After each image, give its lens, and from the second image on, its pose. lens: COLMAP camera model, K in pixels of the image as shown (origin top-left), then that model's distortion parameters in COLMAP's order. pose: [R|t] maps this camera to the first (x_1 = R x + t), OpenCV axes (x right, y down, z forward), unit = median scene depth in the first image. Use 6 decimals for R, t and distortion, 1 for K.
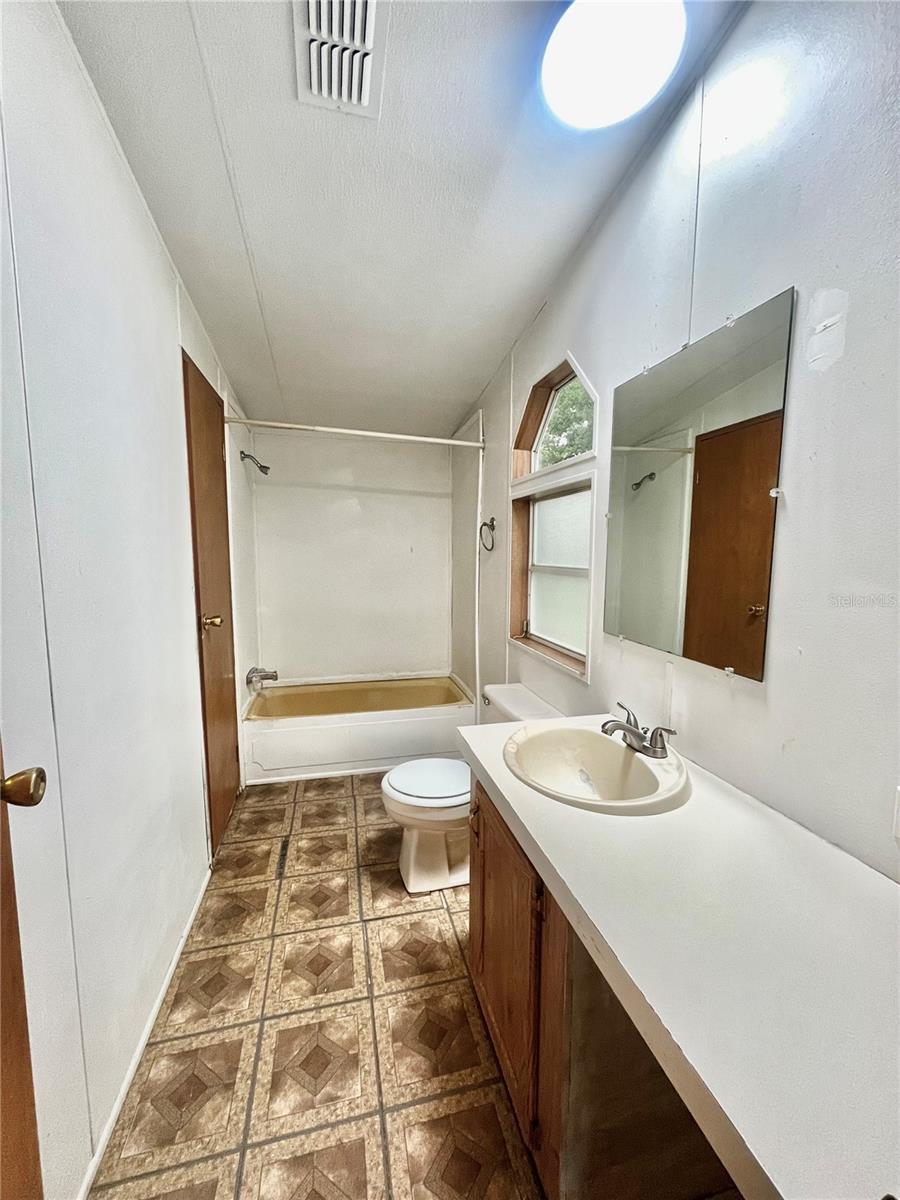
lens RADIAL K [[485.1, 0, 450.0], [0, 485.1, 600.0], [0, 0, 1]] dist [-0.001599, 0.000376]
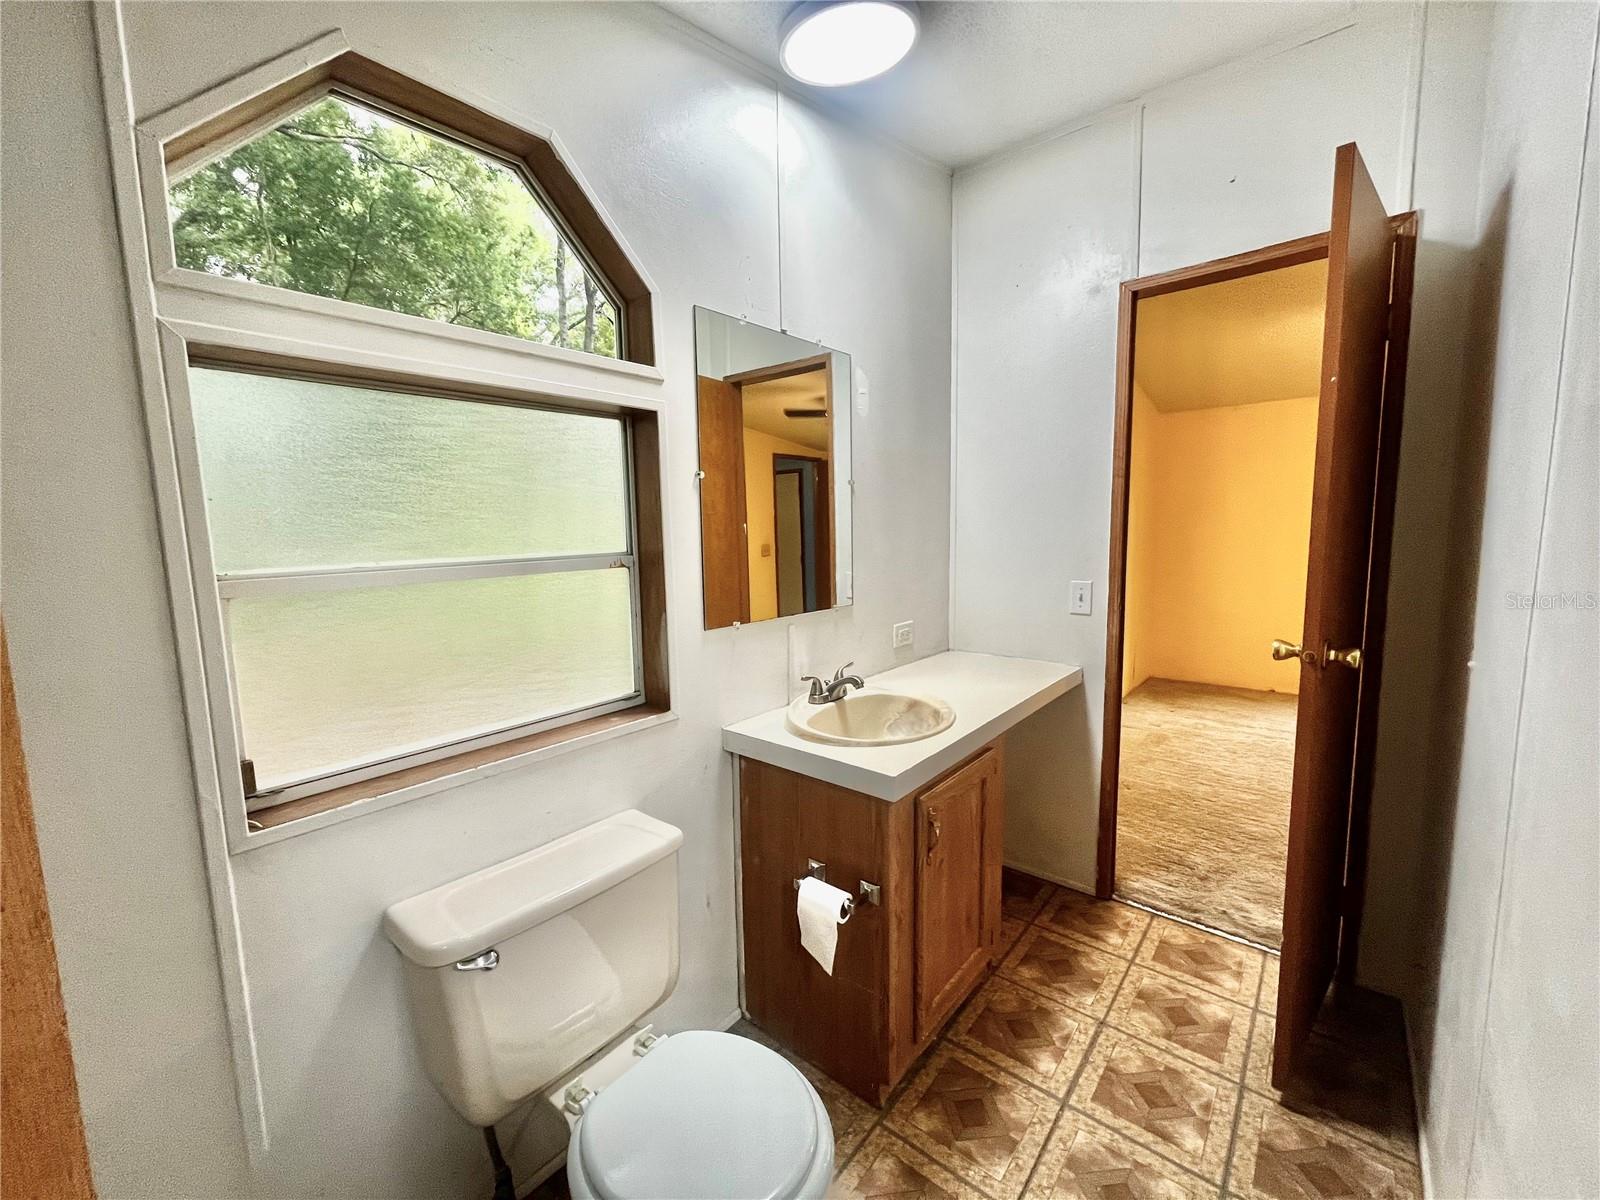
lens RADIAL K [[646.8, 0, 800.8], [0, 646.8, 595.7], [0, 0, 1]] dist [-0.001599, 0.000376]
pose [[-0.591253, -0.080785, 0.802430, -0.664894], [0.110366, 0.977505, 0.179731, -0.175970], [-0.798899, 0.194827, -0.569037, 1.672702]]
